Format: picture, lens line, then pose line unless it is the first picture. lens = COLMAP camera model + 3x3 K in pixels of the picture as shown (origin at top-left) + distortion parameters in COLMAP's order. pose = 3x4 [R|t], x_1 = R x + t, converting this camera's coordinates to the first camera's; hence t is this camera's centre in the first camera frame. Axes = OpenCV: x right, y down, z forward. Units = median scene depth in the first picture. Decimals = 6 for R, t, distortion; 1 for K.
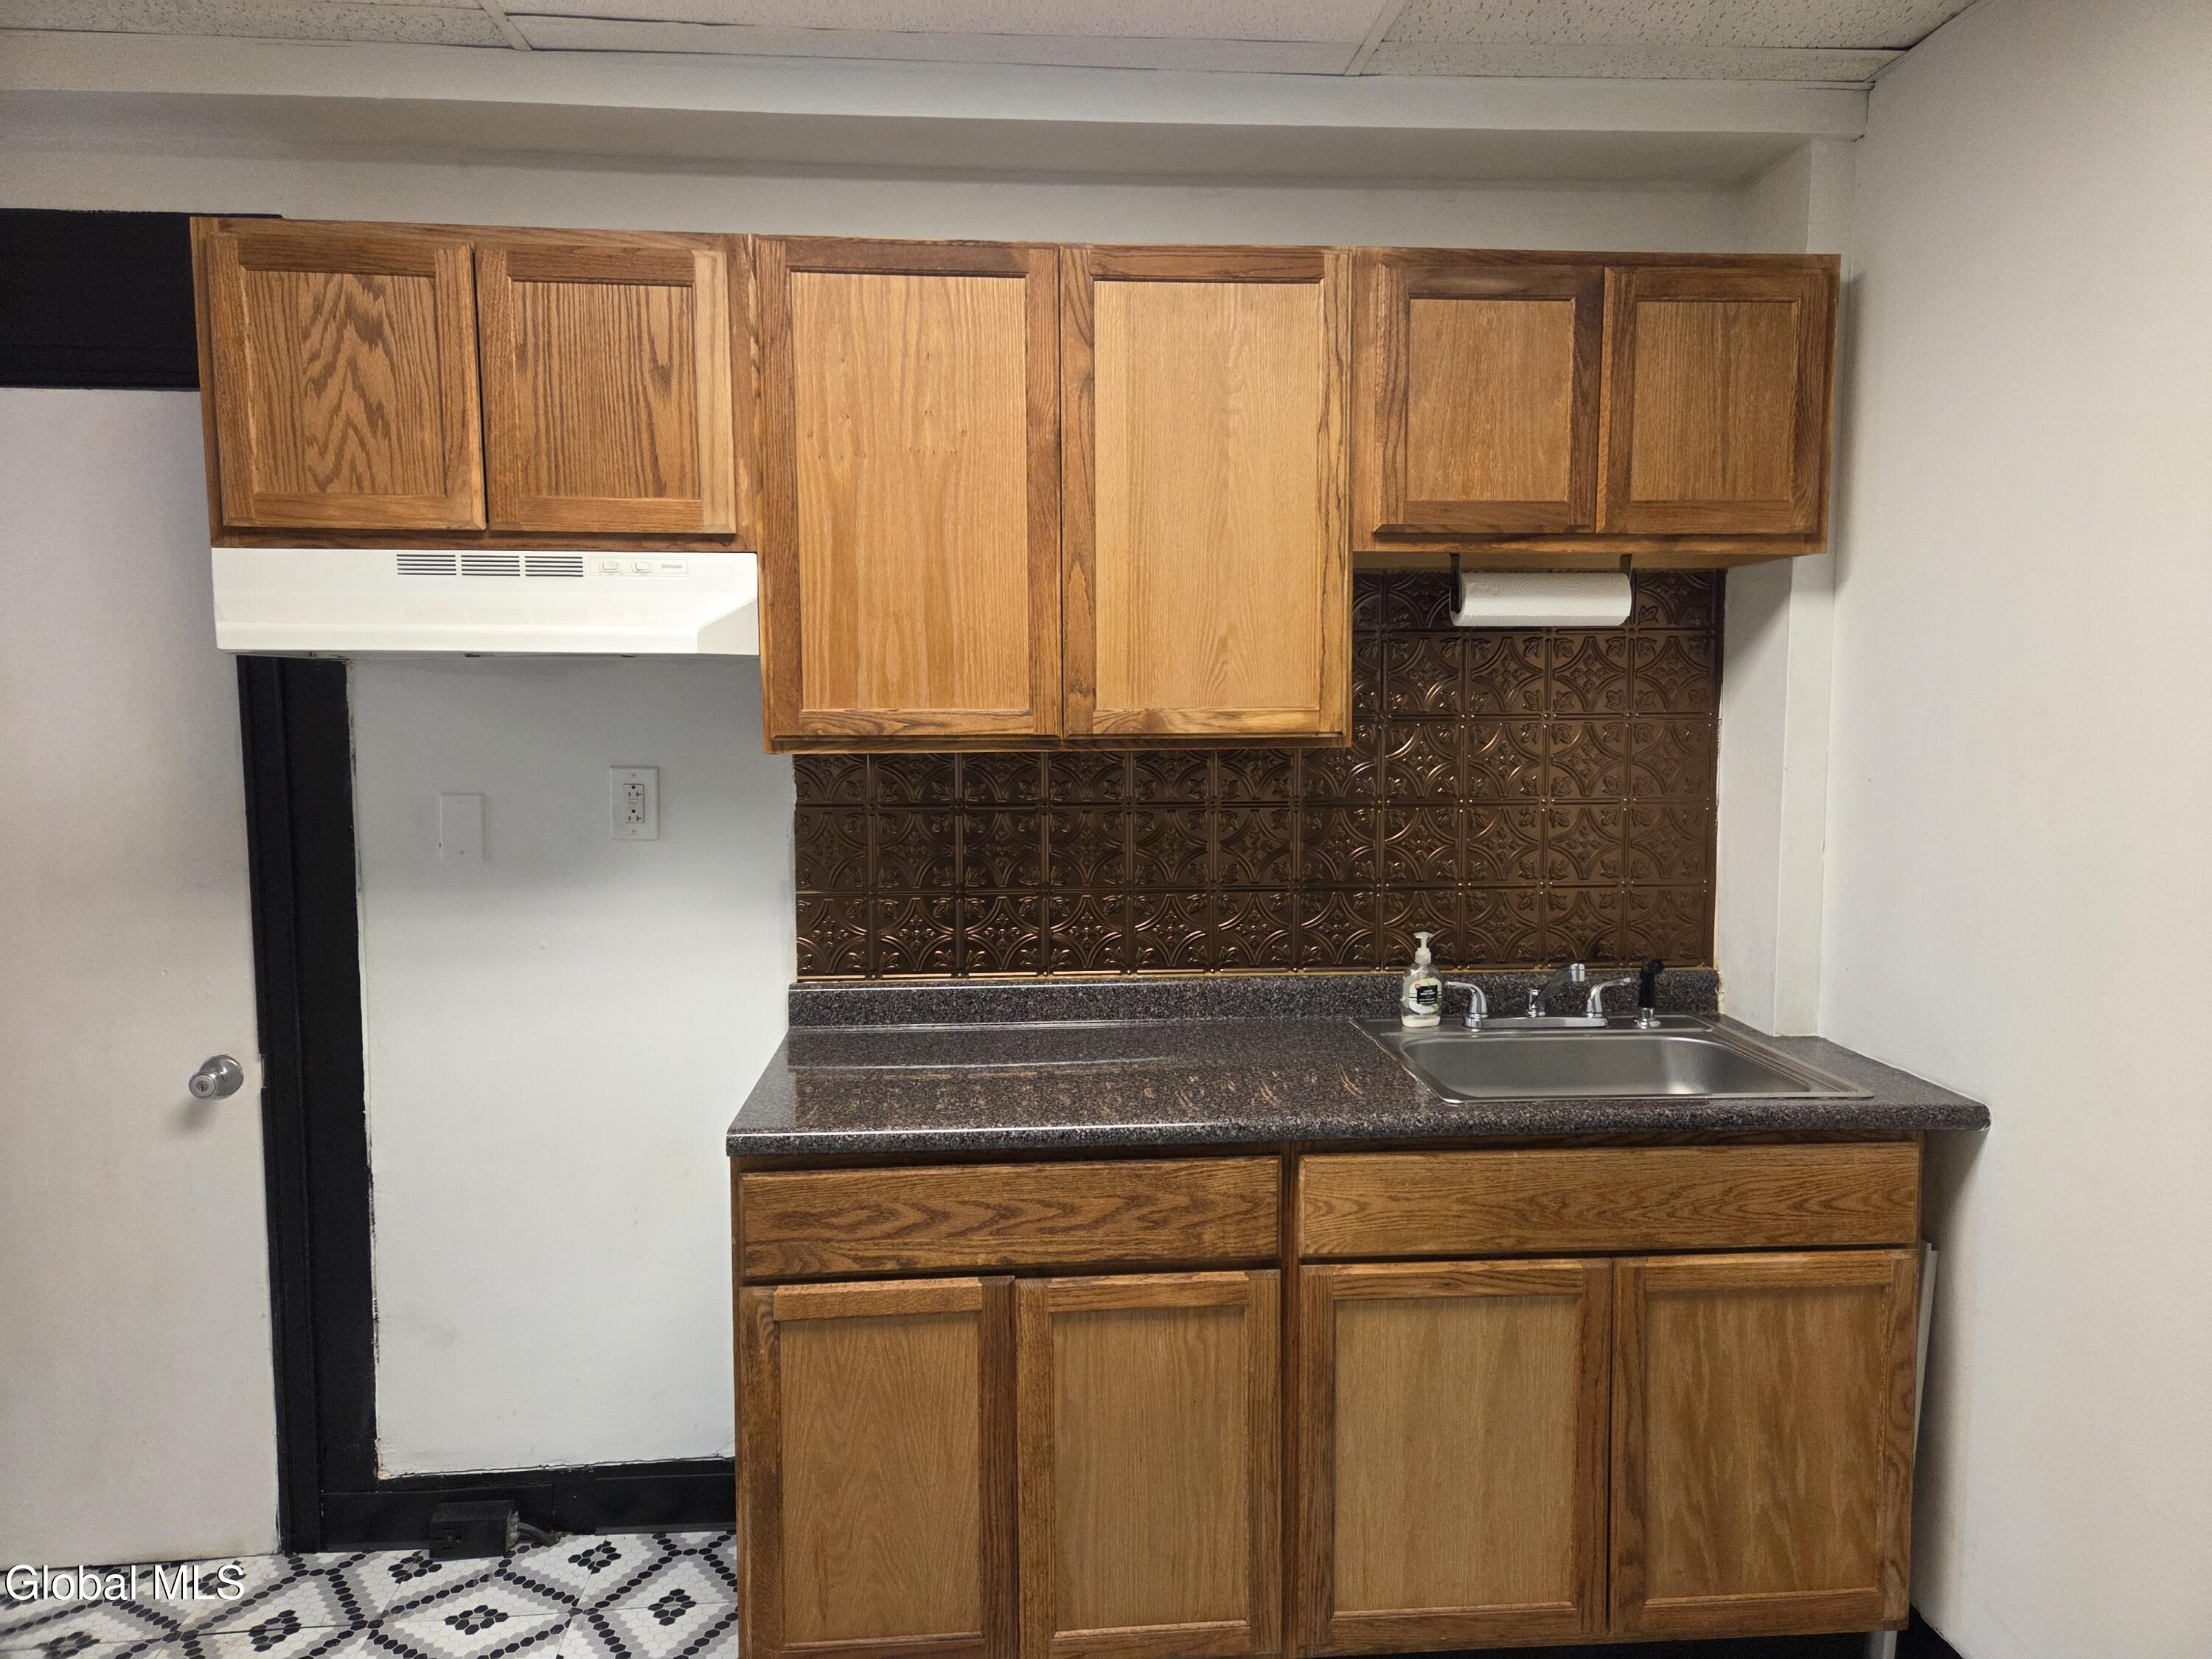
lens RADIAL K [[1462.9, 0, 1105.4], [0, 1462.9, 819.2], [0, 0, 1]] dist [0.078600, -0.061952]
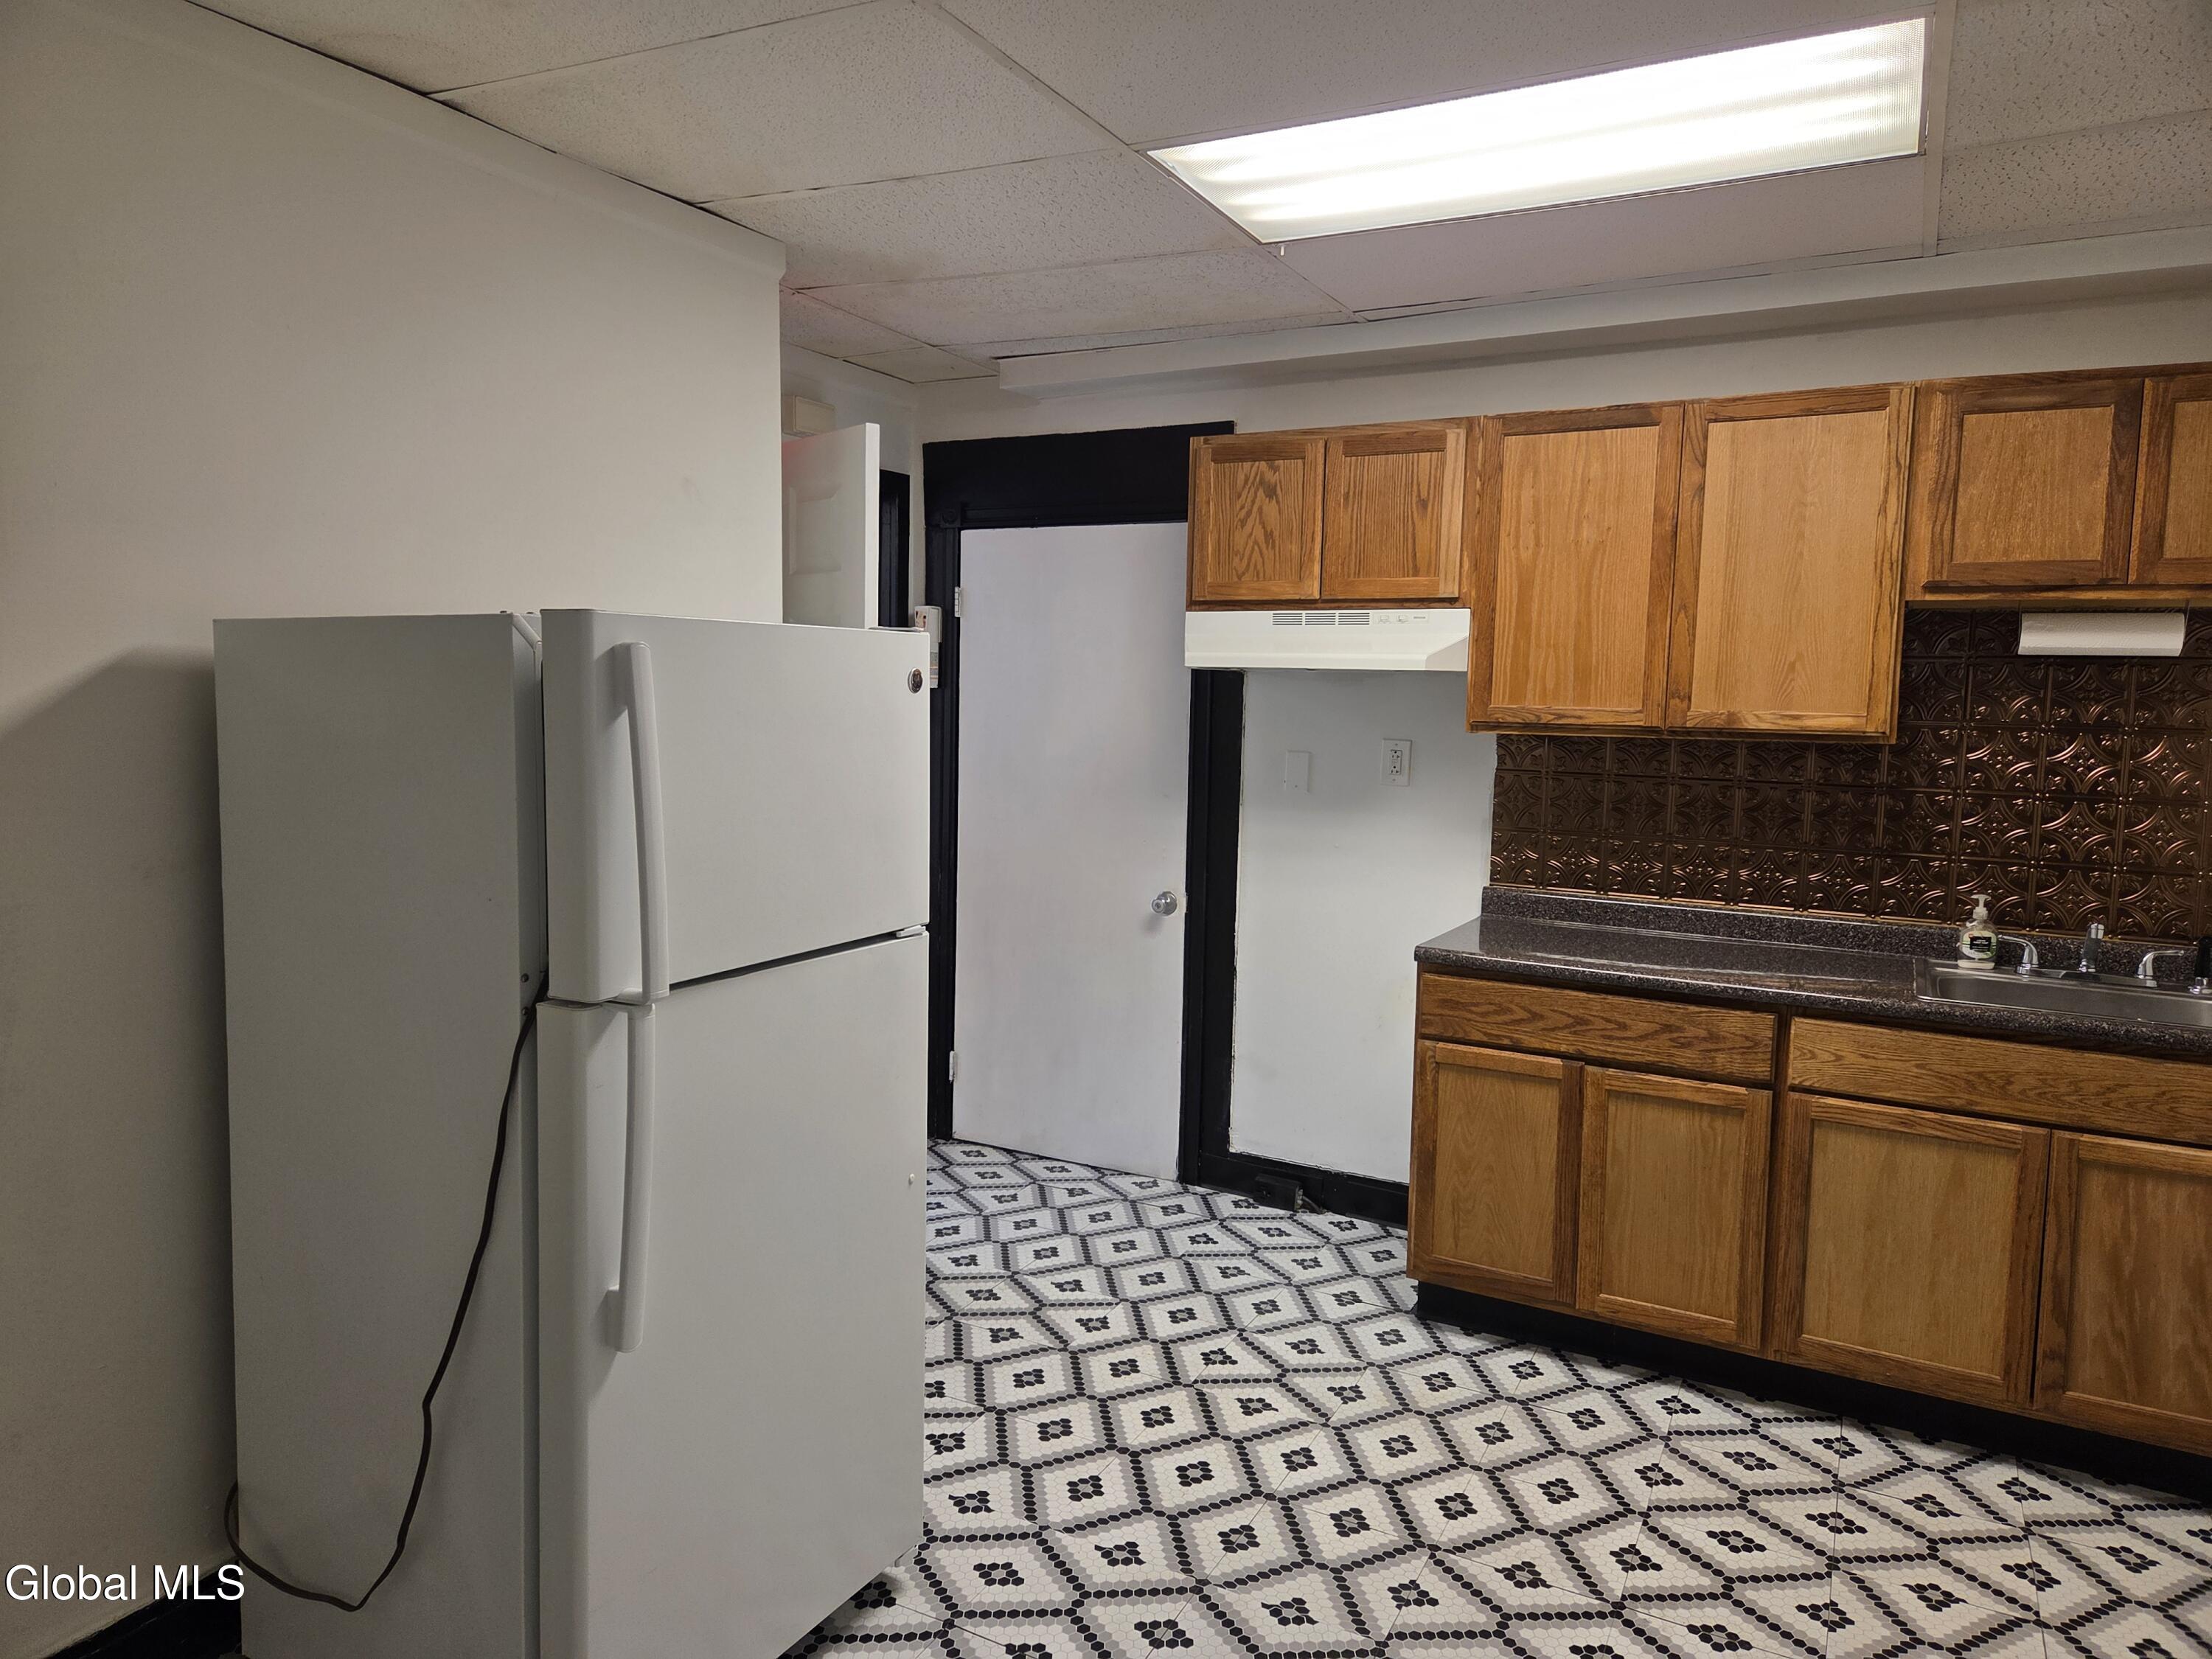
lens RADIAL K [[1462.9, 0, 1105.4], [0, 1462.9, 819.2], [0, 0, 1]] dist [0.078600, -0.061952]
pose [[0.840331, 0.071173, -0.537381, 0.317122], [-0.072413, 0.997197, 0.018838, 0.050321], [0.537215, 0.023083, 0.843129, -0.586571]]
